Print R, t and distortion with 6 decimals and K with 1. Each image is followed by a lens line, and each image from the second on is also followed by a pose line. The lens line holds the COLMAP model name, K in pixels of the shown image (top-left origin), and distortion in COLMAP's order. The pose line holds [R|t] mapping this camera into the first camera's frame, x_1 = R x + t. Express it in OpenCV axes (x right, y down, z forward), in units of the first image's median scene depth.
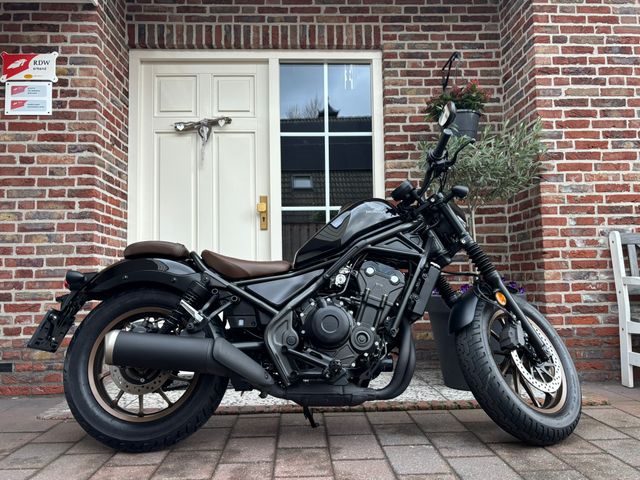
lens RADIAL K [[526.6, 0, 321.1], [0, 526.6, 238.6], [0, 0, 1]] dist [0.039304, -0.036070]
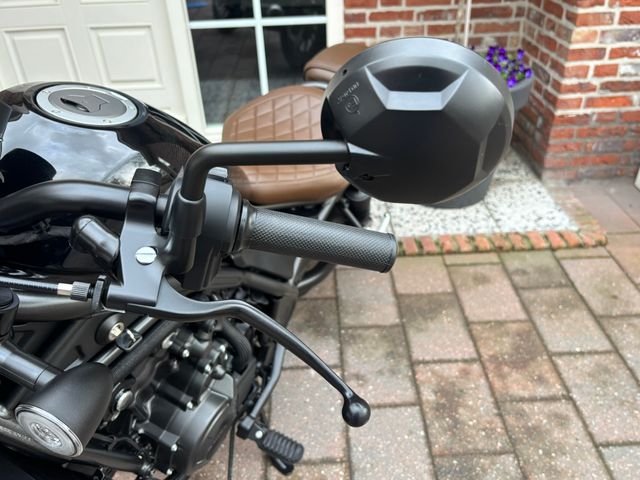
lens RADIAL K [[540.2, 0, 323.0], [0, 540.2, 229.8], [0, 0, 1]] dist [0.004710, -0.003209]
pose [[0.999821, -0.005365, -0.018159, 0.132104], [0.015290, 0.794467, 0.607115, -0.150155], [0.011169, -0.607284, 0.794406, 0.339094]]
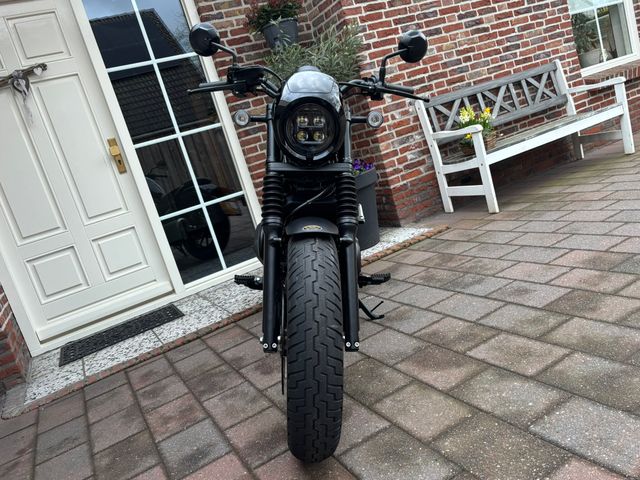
lens RADIAL K [[526.8, 0, 324.4], [0, 526.8, 231.9], [0, 0, 1]] dist [0.025796, -0.003342]
pose [[0.871865, -0.312146, 0.377381, -0.228565], [0.235432, 0.942821, 0.235924, -0.069253], [-0.429445, -0.116847, 0.895502, -0.080929]]
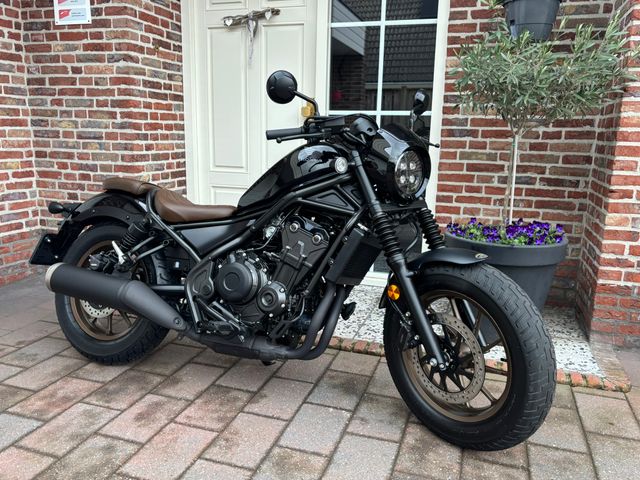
lens RADIAL K [[527.7, 0, 320.0], [0, 527.7, 240.0], [0, 0, 1]] dist [0.015689, 0.004566]
pose [[0.937061, 0.107185, -0.332307, 0.292538], [-0.010117, 0.959653, 0.281004, -0.124035], [0.349019, -0.259956, 0.900338, 0.121755]]
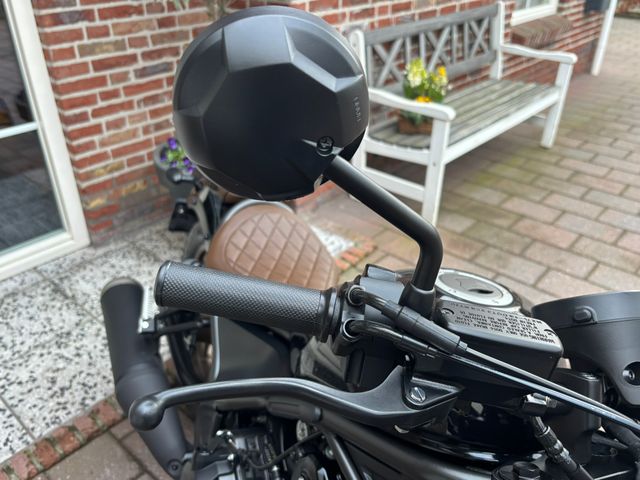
lens RADIAL K [[540.2, 0, 323.0], [0, 540.2, 229.8], [0, 0, 1]] dist [0.004710, -0.003209]
pose [[0.694084, -0.342051, 0.633442, -0.122873], [-0.067939, 0.844859, 0.530657, -0.198918], [-0.716681, -0.411356, 0.563164, 0.448377]]
